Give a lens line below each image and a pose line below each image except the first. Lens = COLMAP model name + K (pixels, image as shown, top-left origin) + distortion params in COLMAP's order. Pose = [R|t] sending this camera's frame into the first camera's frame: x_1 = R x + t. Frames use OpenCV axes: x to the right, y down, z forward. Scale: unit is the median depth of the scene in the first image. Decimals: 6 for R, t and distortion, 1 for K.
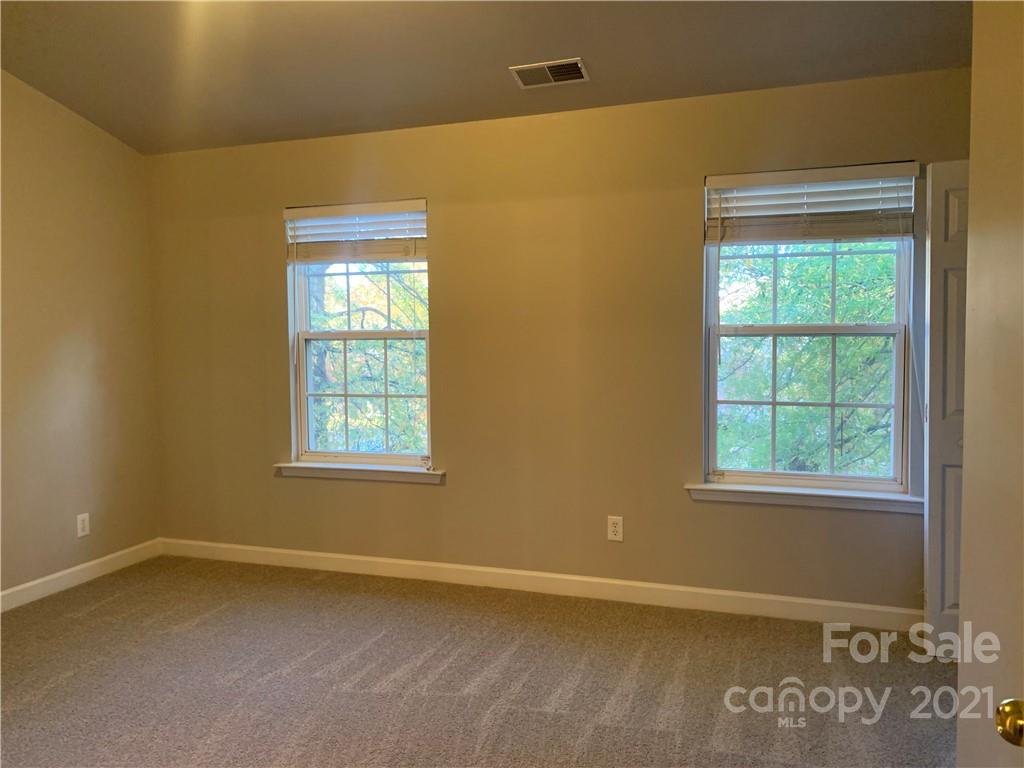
lens RADIAL K [[782.3, 0, 510.6], [0, 782.3, 378.3], [0, 0, 1]] dist [0.033787, -0.036731]
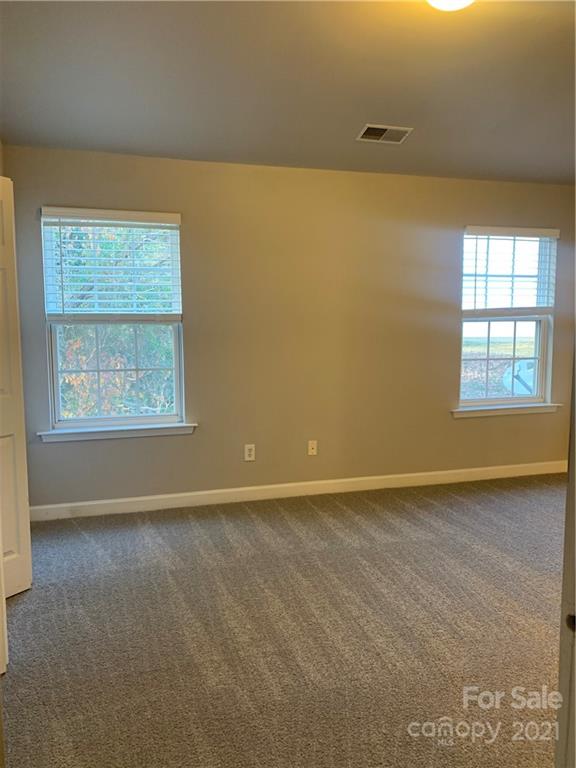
lens RADIAL K [[586.8, 0, 286.2], [0, 586.8, 377.9], [0, 0, 1]] dist [0.033787, -0.036731]
pose [[0.812596, -0.059268, 0.579806, -0.526993], [0.035254, 0.997993, 0.052606, -0.001532], [-0.581760, -0.022307, 0.813054, 0.124629]]
